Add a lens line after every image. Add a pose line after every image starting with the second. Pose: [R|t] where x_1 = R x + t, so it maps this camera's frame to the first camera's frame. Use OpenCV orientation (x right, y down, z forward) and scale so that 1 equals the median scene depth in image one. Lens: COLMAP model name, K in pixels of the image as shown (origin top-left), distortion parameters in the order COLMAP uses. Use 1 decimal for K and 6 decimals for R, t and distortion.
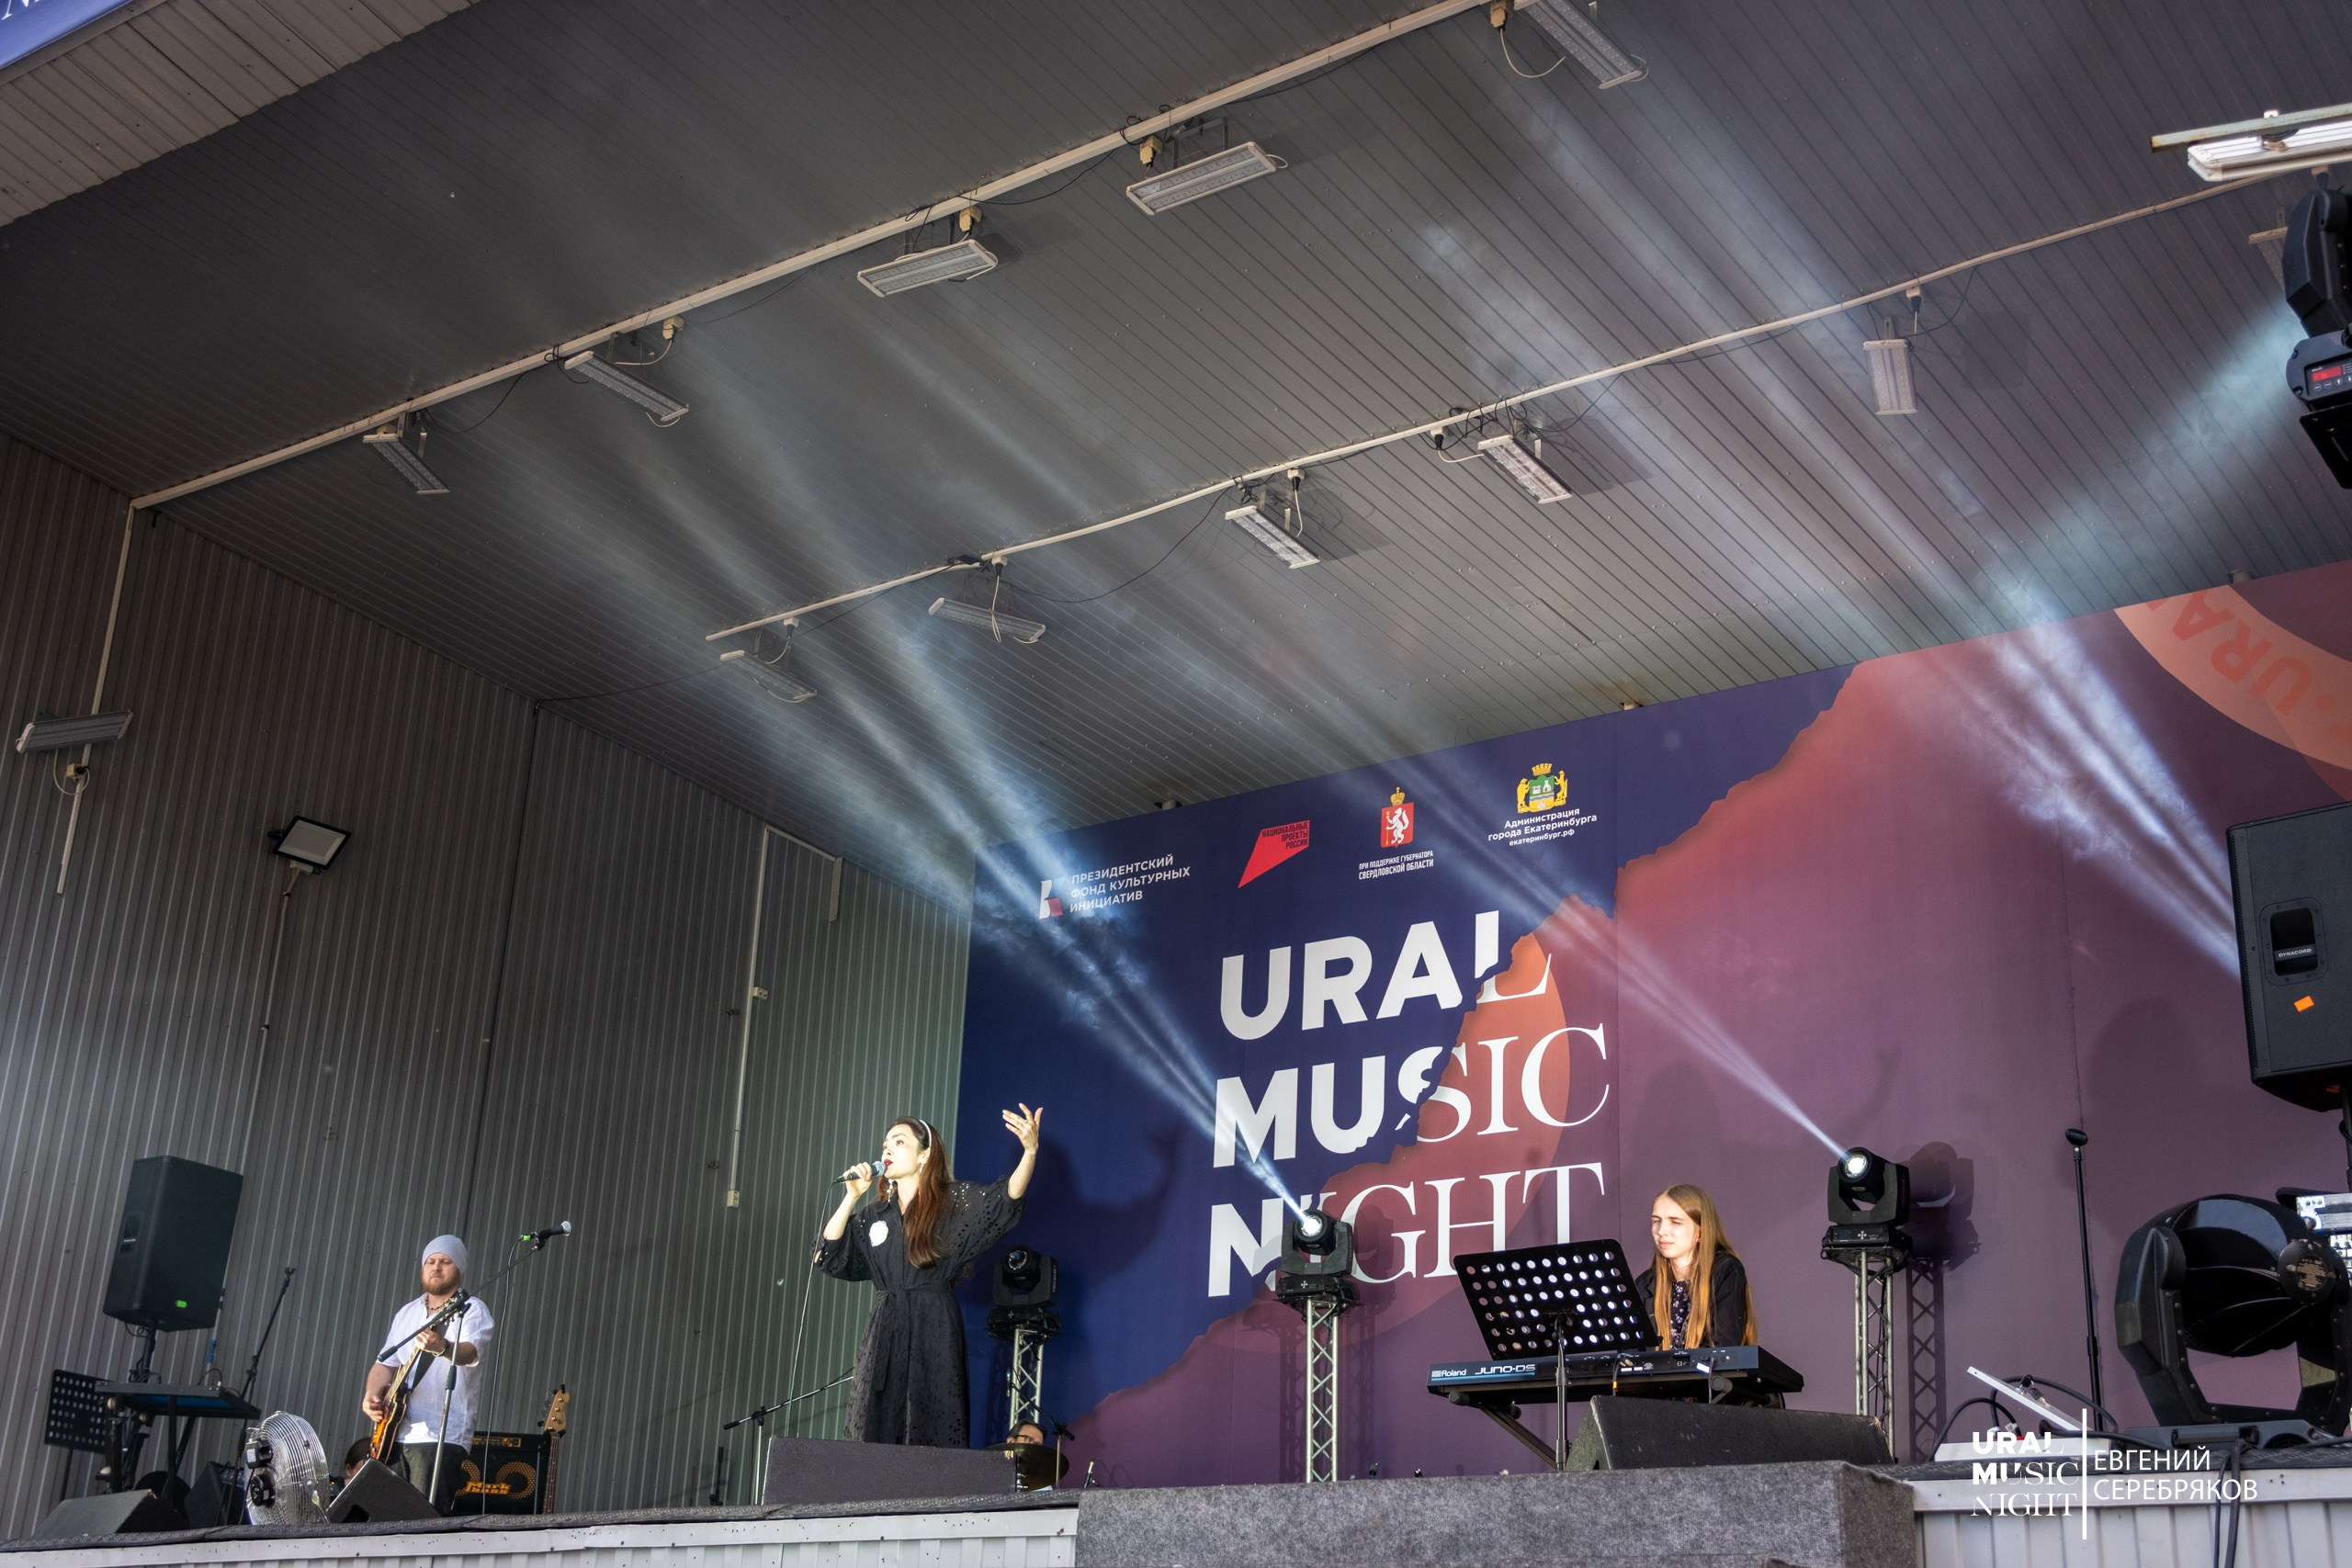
lens RADIAL K [[2706.0, 0, 1156.3], [0, 2706.0, 776.5], [0, 0, 1]] dist [0.028574, 0.000000]
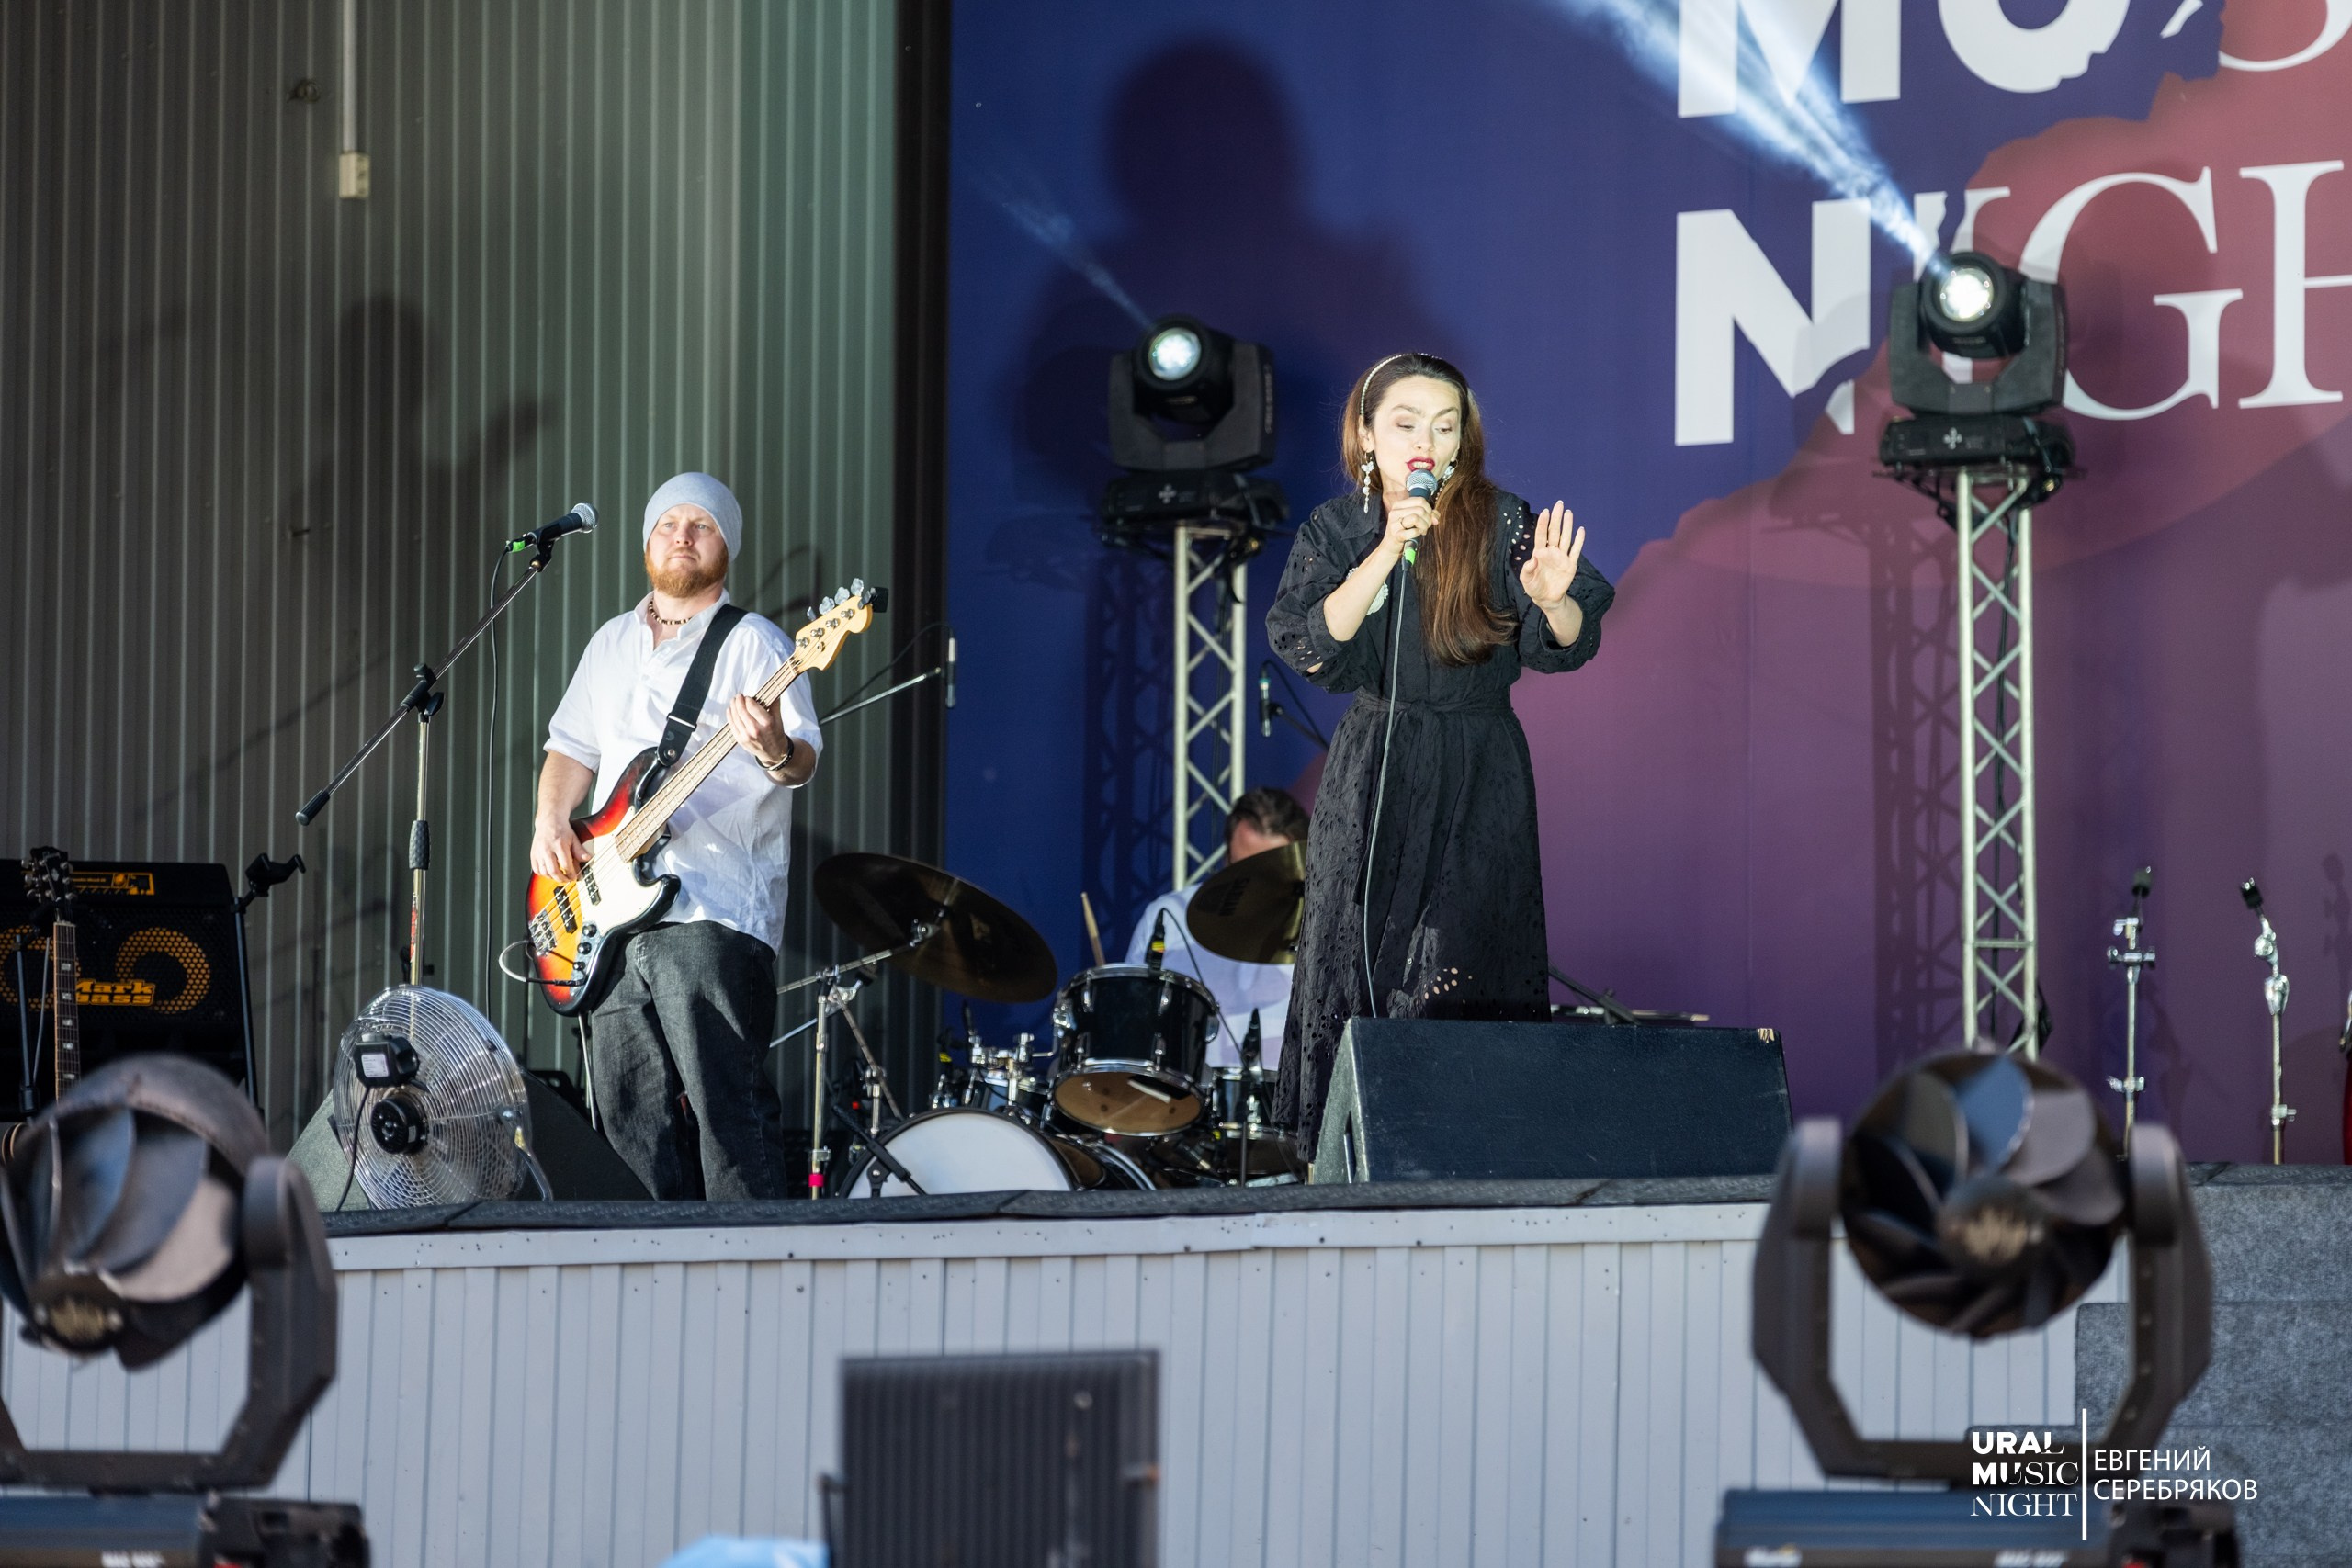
lens RADIAL K [[12186.3, 0, 1190.4], [0, 12186.3, 784.9], [0, 0, 1]] dist [0.229728, 0.000000]
pose [[0.996809, -0.026428, 0.075318, -0.193789], [0.004116, 0.959361, 0.282153, -0.272839], [-0.079714, -0.280943, 0.956408, -0.739199]]
